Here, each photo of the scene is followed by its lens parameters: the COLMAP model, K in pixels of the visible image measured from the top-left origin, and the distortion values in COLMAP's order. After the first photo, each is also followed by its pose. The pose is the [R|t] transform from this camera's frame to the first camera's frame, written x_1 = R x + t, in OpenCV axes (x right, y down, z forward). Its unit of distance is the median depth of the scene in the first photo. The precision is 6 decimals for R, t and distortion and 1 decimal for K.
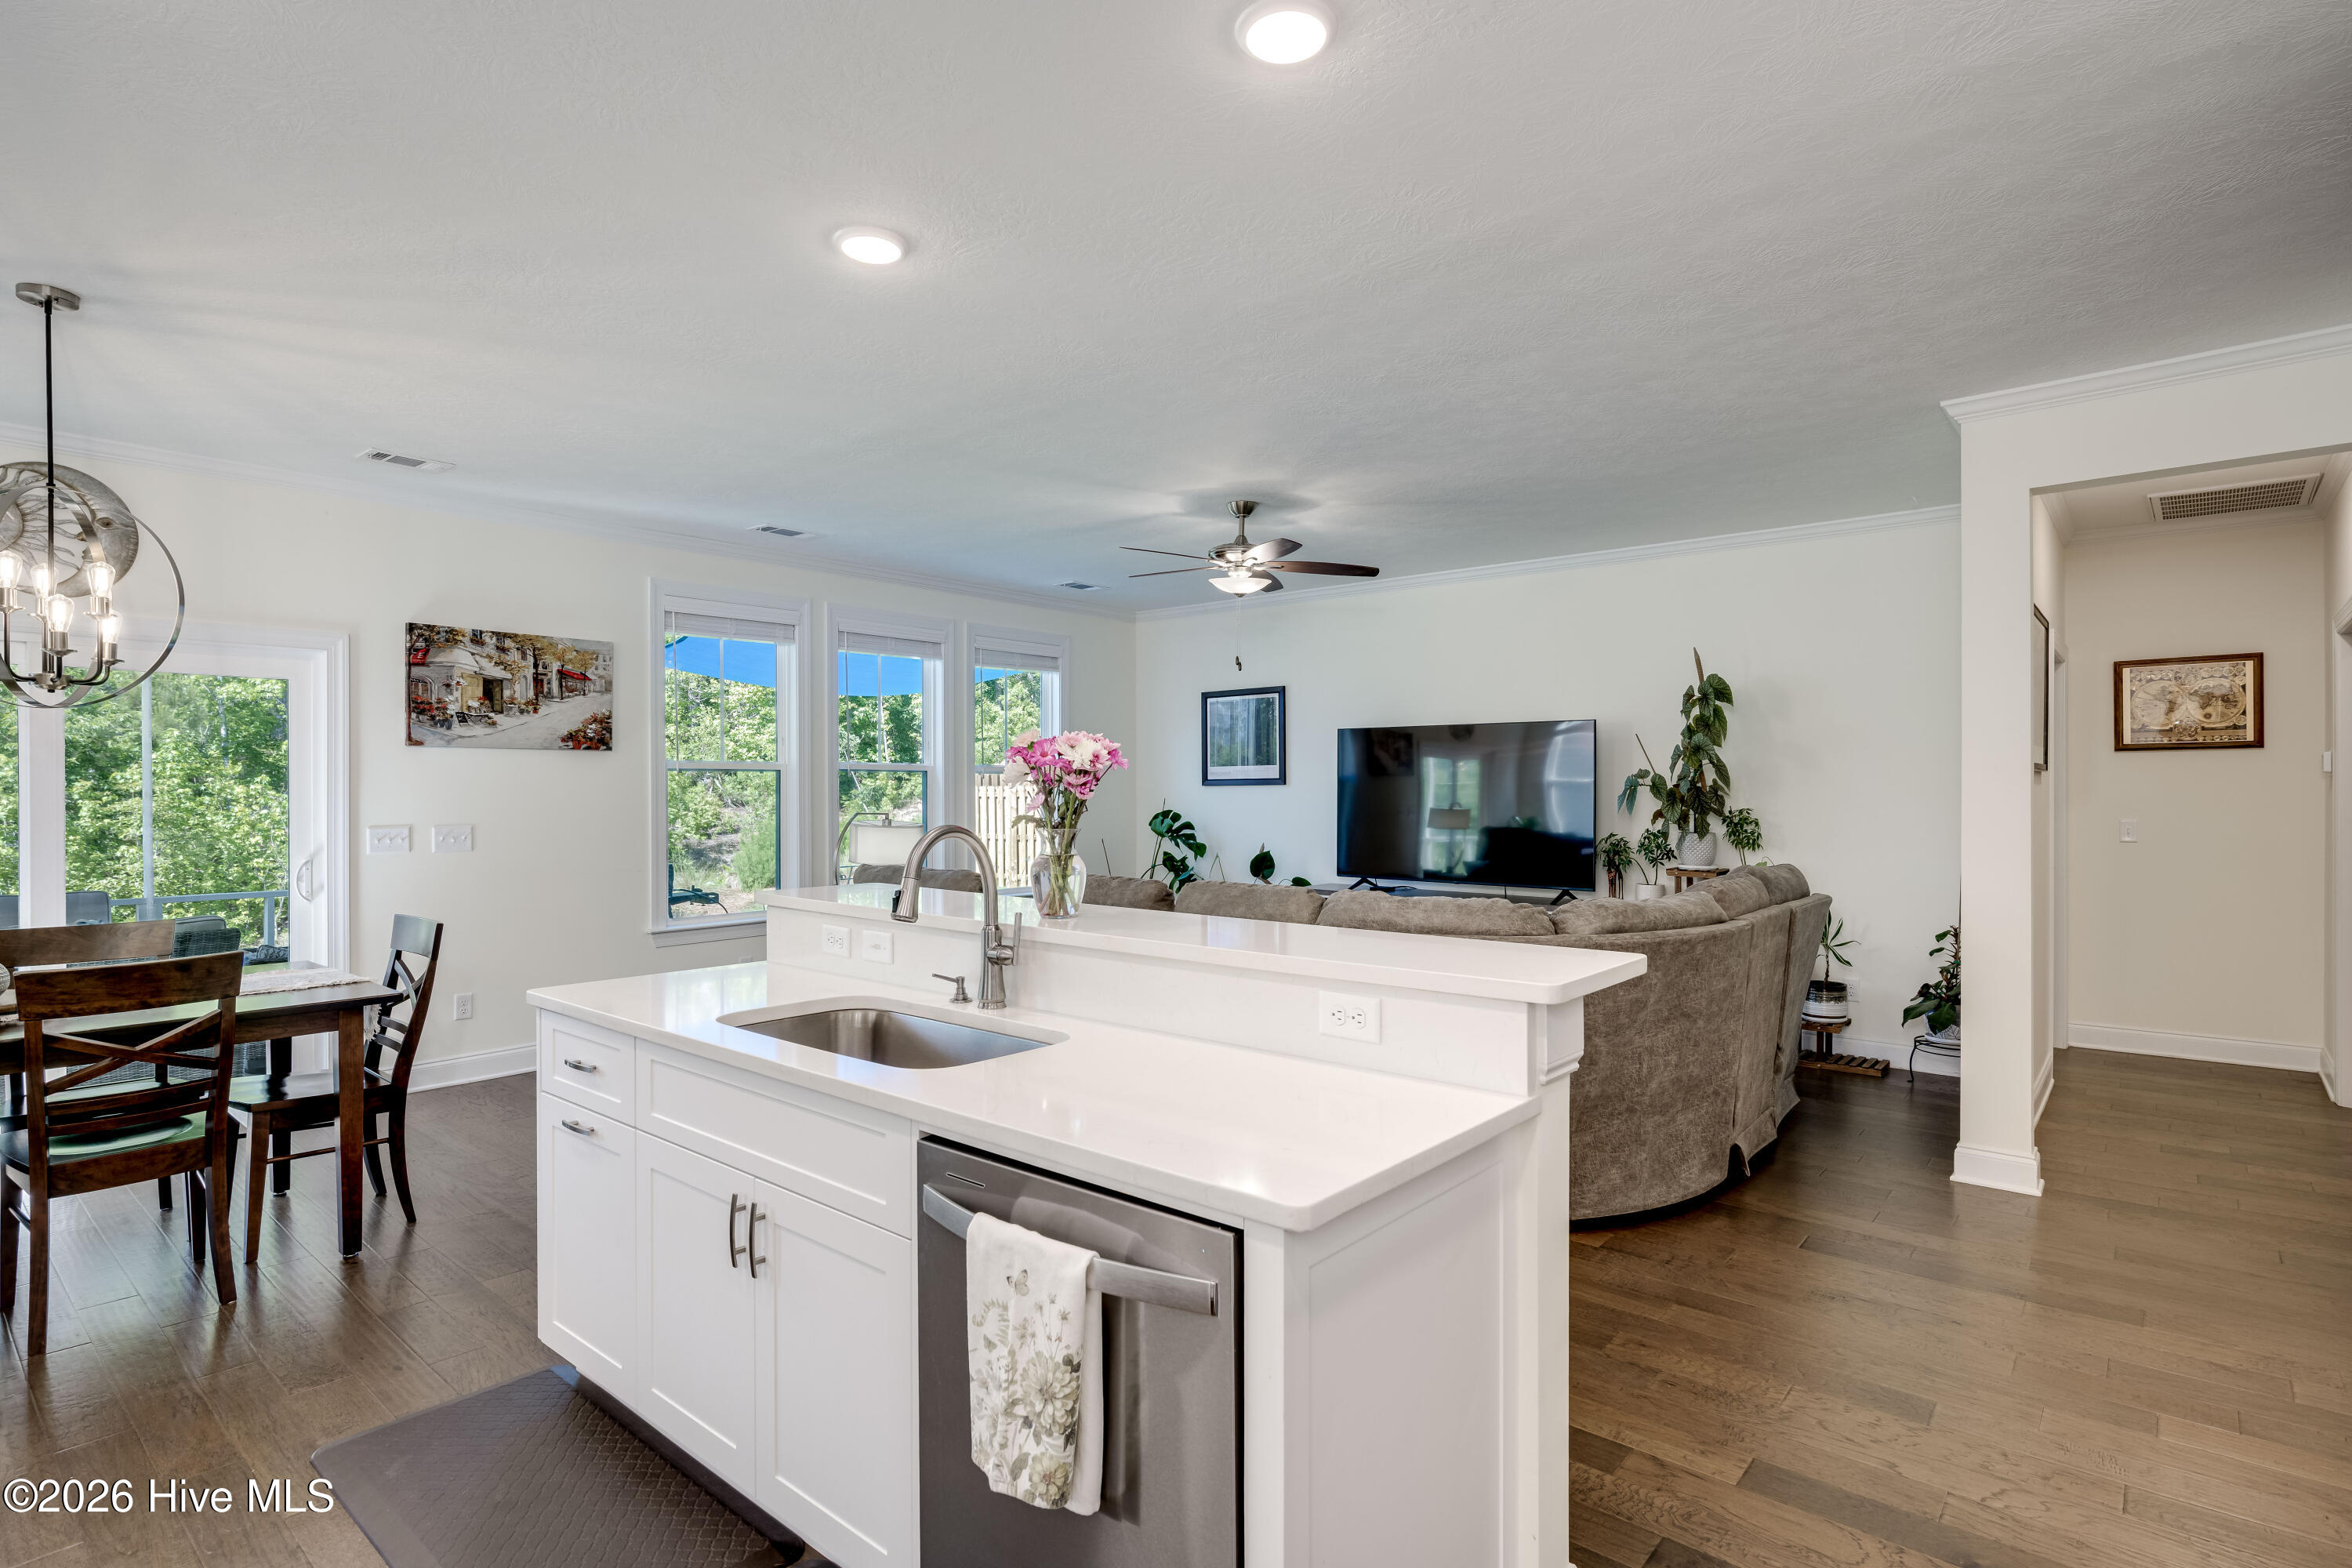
lens RADIAL K [[1106.1, 0, 1155.9], [0, 1106.1, 791.8], [0, 0, 1]] dist [0.010877, 0.000229]
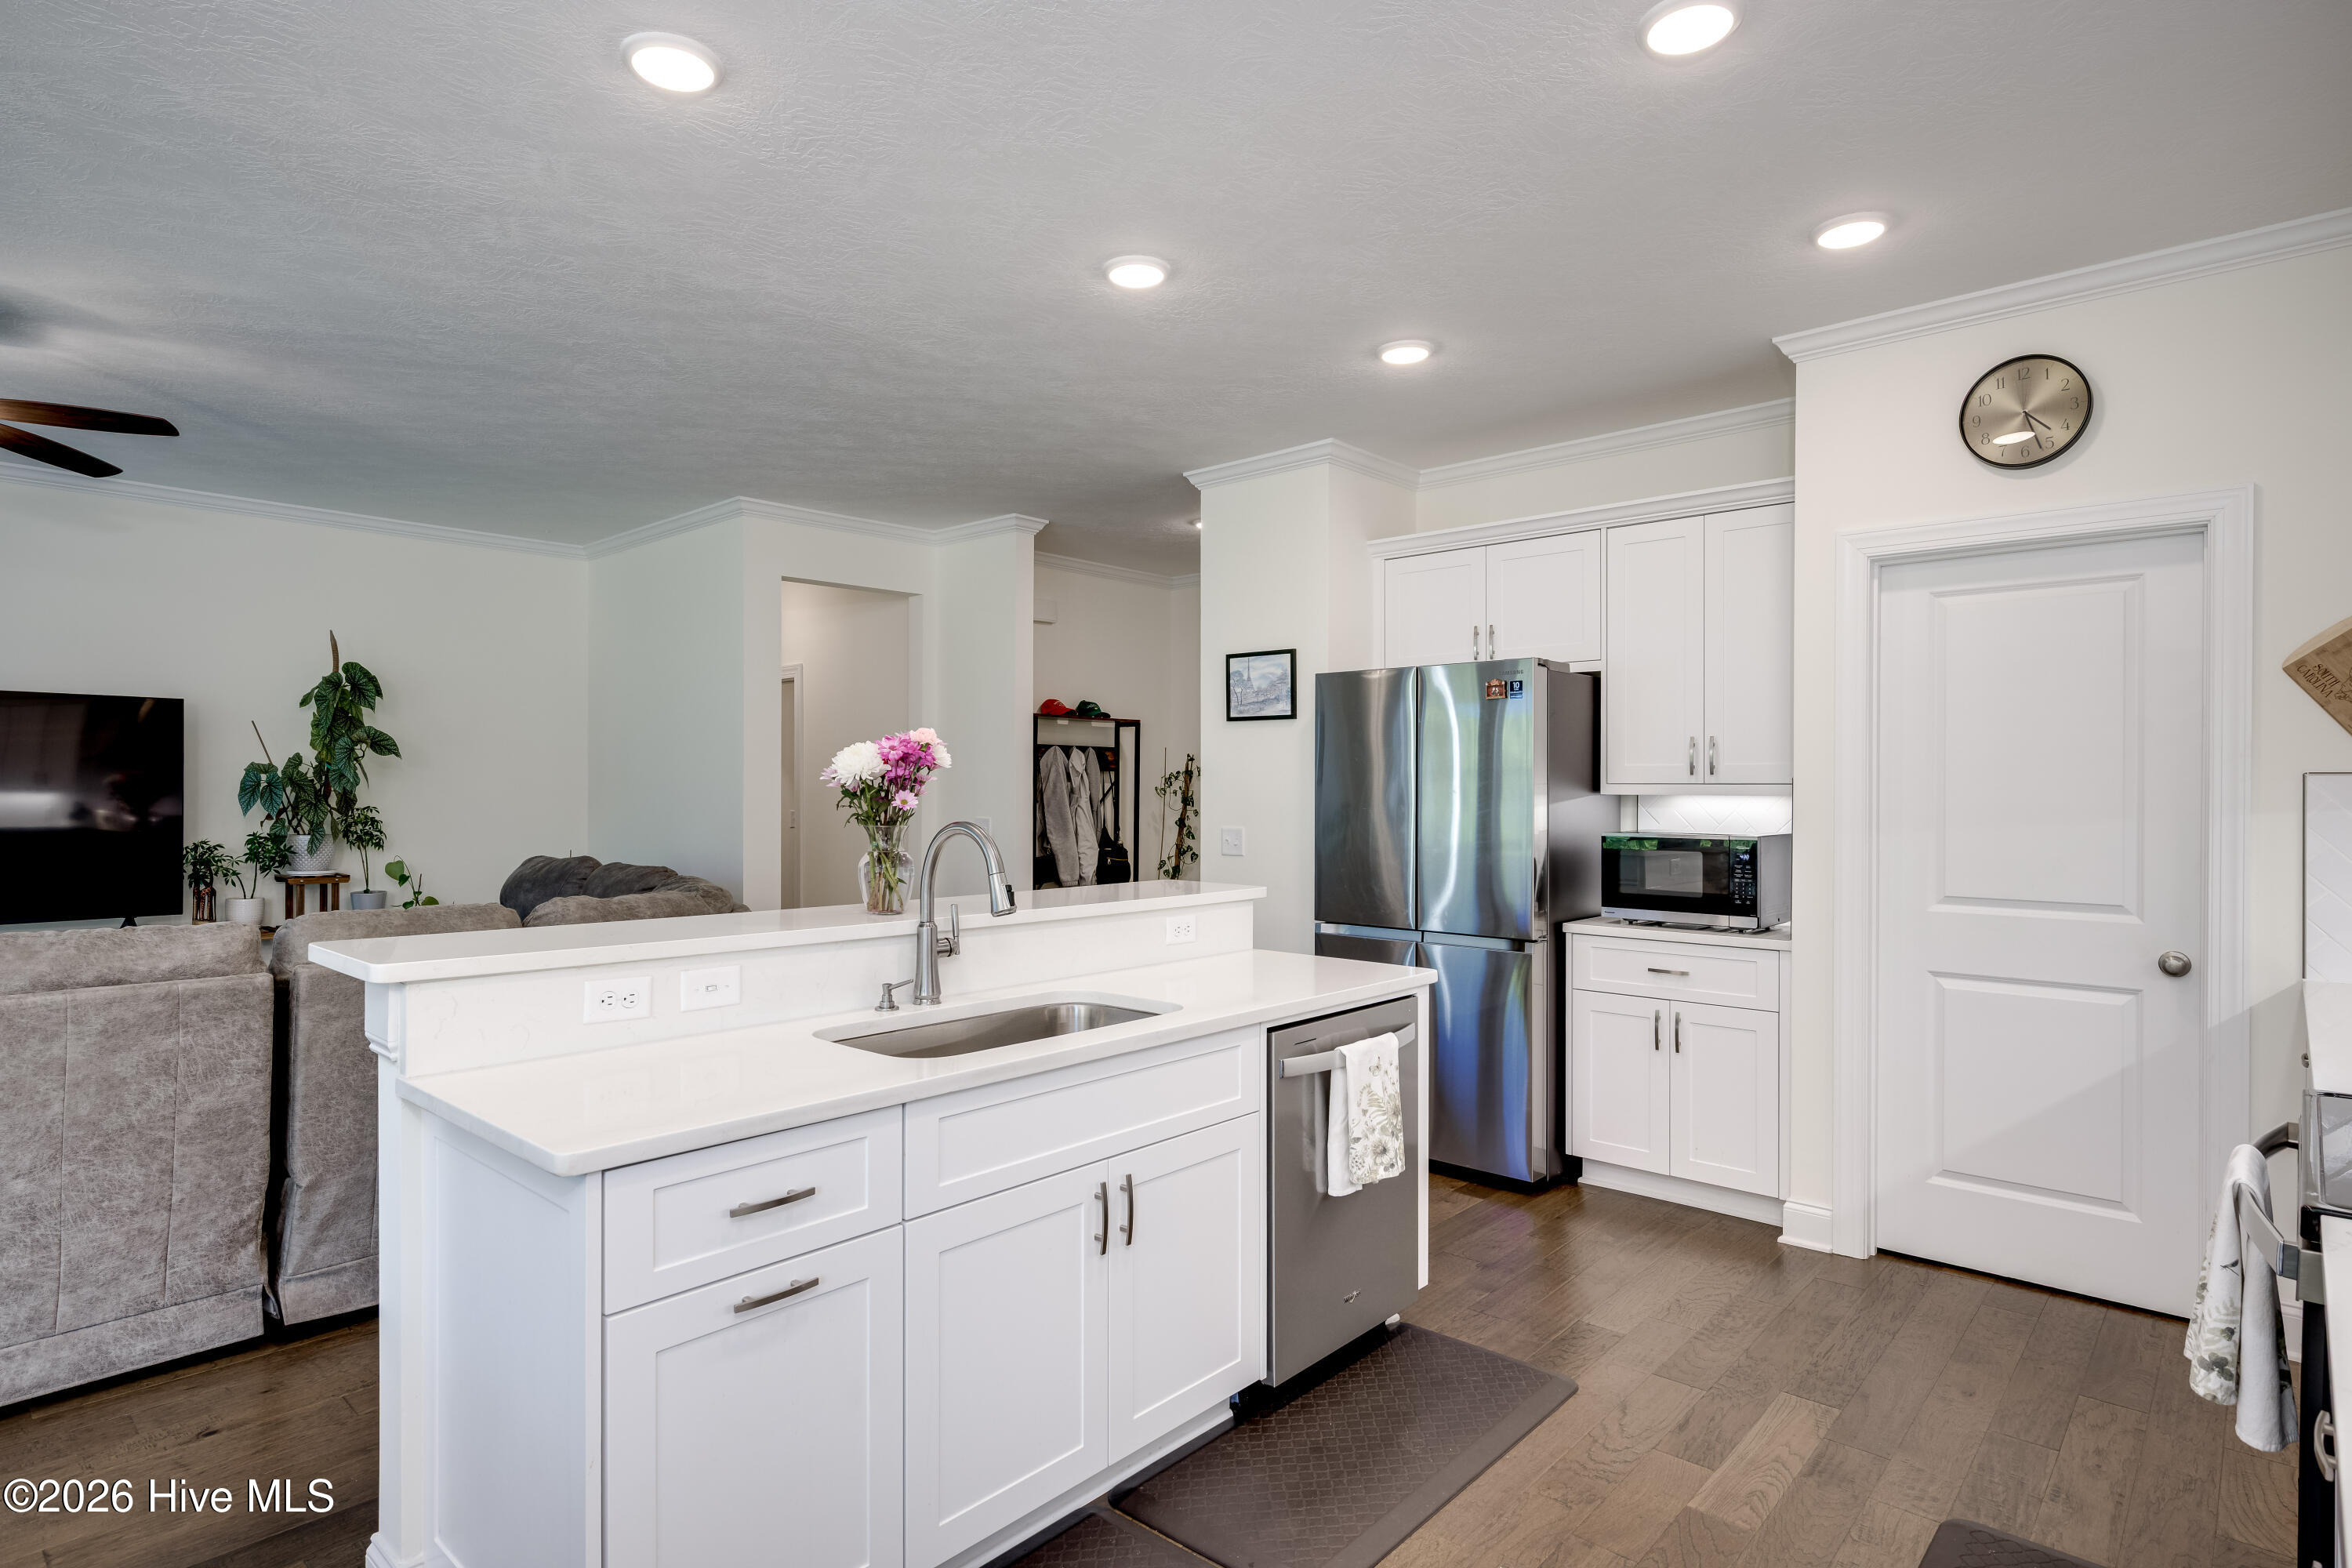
lens RADIAL K [[1207.6, 0, 1146.3], [0, 1207.6, 785.4], [0, 0, 1]] dist [0.000885, 0.000273]
pose [[0.023197, 0.002825, 0.999727, -0.496723], [0.000531, 0.999996, -0.002838, -0.000067], [-0.999731, 0.000597, 0.023196, 0.307750]]
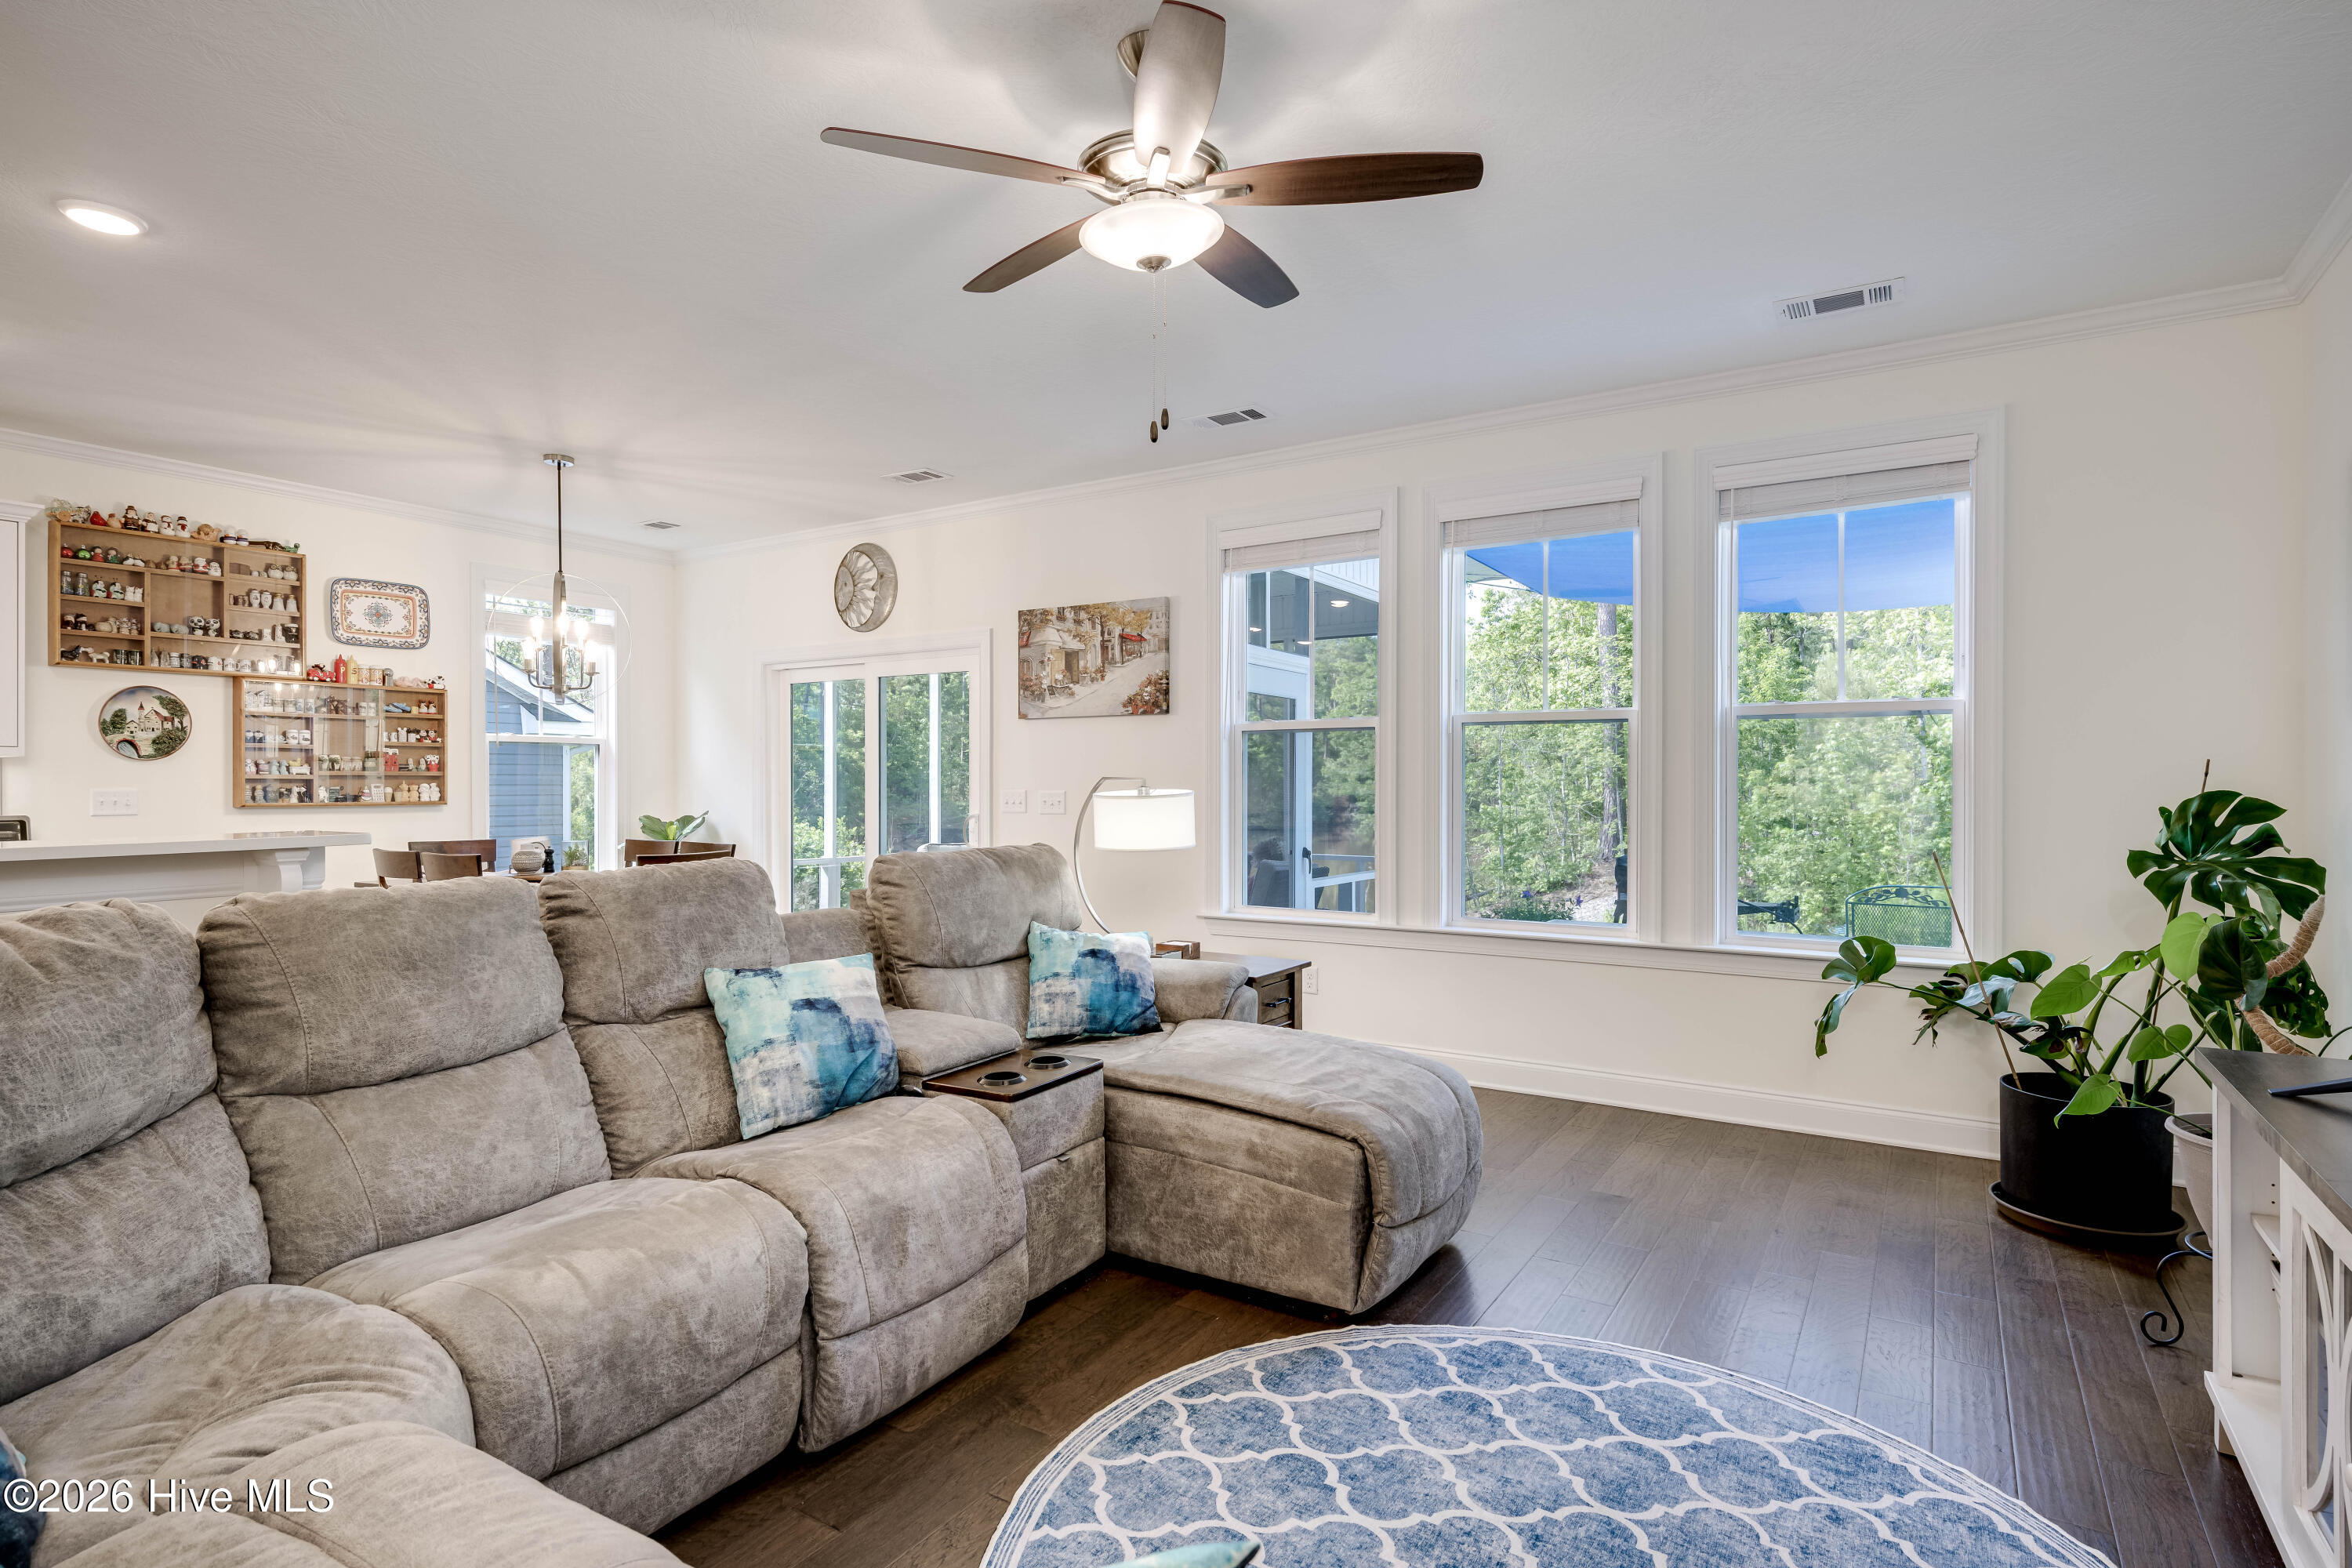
lens RADIAL K [[1207.6, 0, 1171.4], [0, 1207.6, 786.6], [0, 0, 1]] dist [0.000885, 0.000273]
pose [[0.156420, 0.004687, -0.987680, 0.519677], [-0.003733, 0.999984, 0.004154, 0.020611], [0.987684, 0.003037, 0.156435, 0.858311]]
